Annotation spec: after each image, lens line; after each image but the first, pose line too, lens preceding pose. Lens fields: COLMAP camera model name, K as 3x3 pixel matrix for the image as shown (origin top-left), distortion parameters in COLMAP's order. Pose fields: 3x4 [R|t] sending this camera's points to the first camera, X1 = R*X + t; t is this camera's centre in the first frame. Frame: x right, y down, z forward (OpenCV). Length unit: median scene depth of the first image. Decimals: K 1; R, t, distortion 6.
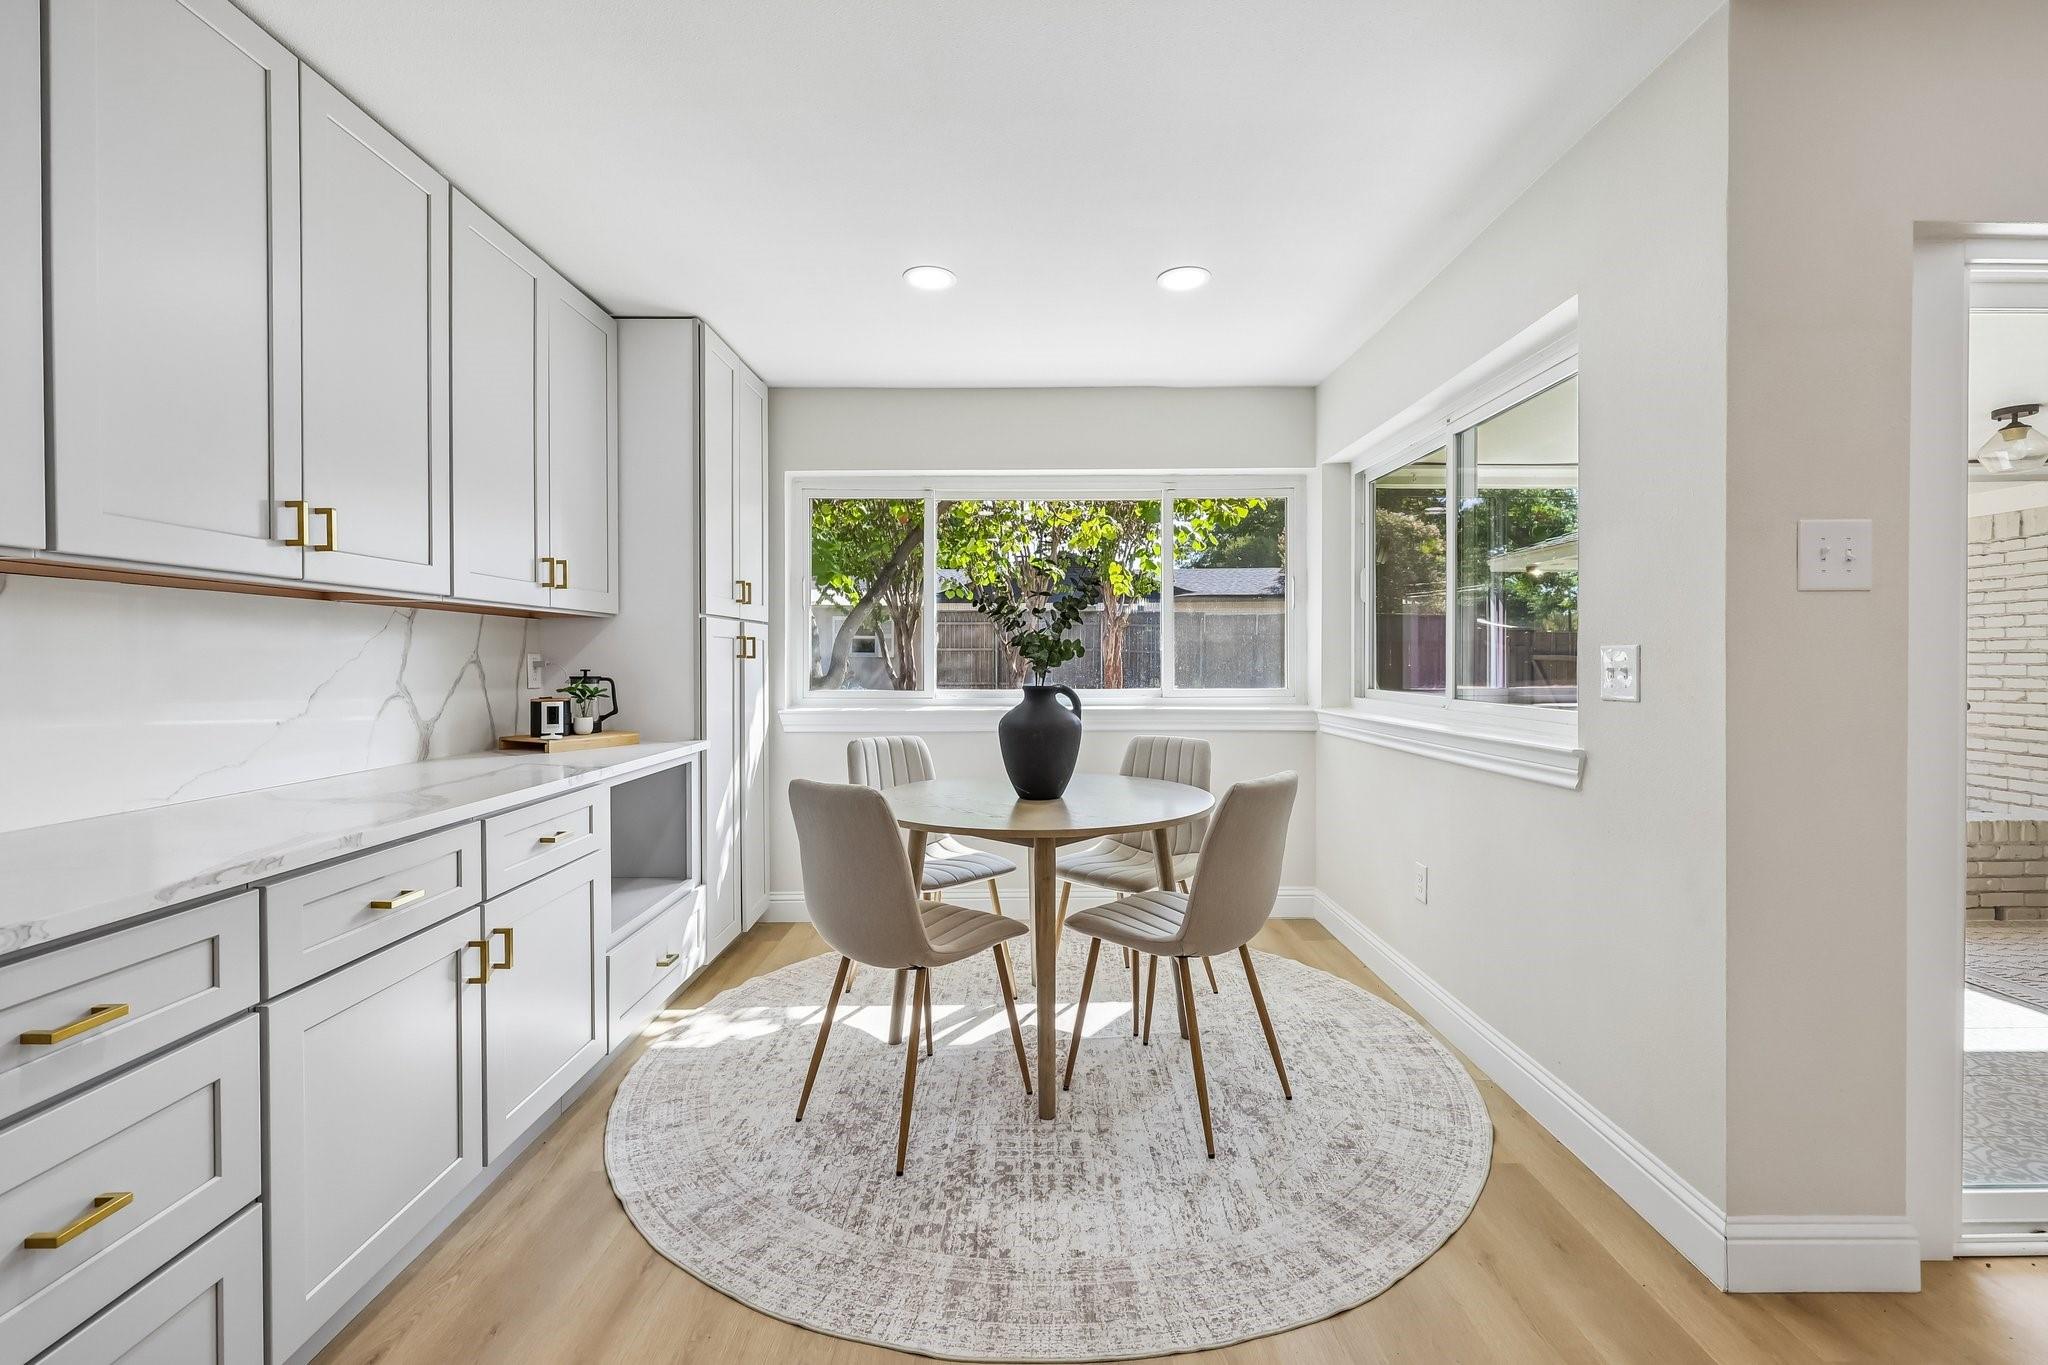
lens RADIAL K [[875.4, 0, 1042.5], [0, 875.4, 665.2], [0, 0, 1]] dist [0.003663, 0.000655]
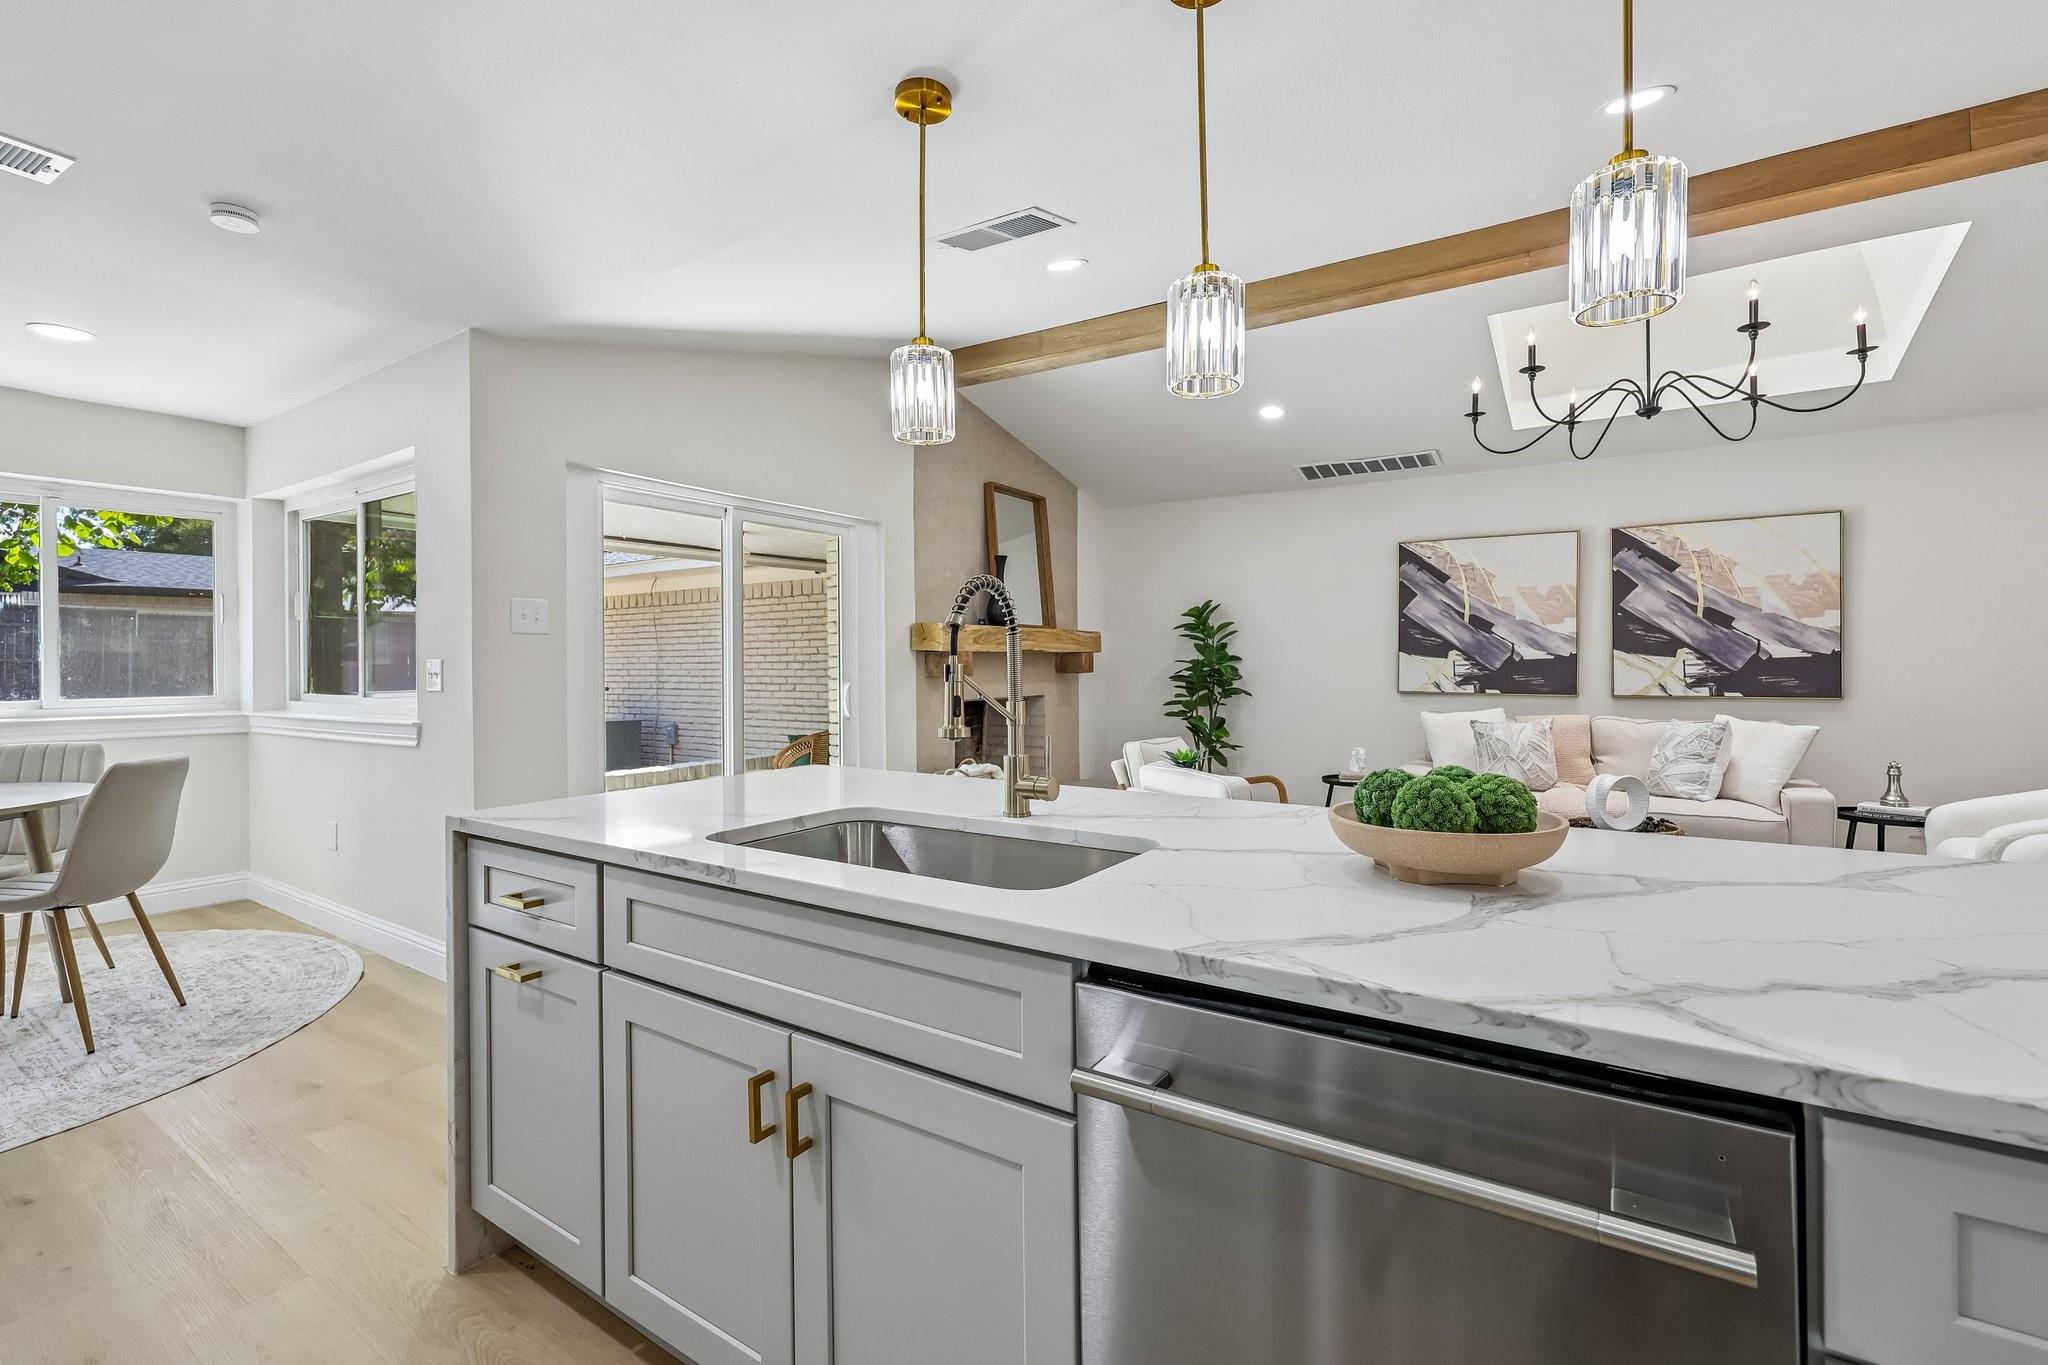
lens RADIAL K [[875.4, 0, 1042.5], [0, 875.4, 665.2], [0, 0, 1]] dist [0.003663, 0.000655]
pose [[0.561154, -0.003295, 0.827705, -0.081997], [0.011316, 0.999929, -0.003691, 0.006795], [-0.827634, 0.011437, 0.561151, -0.786345]]
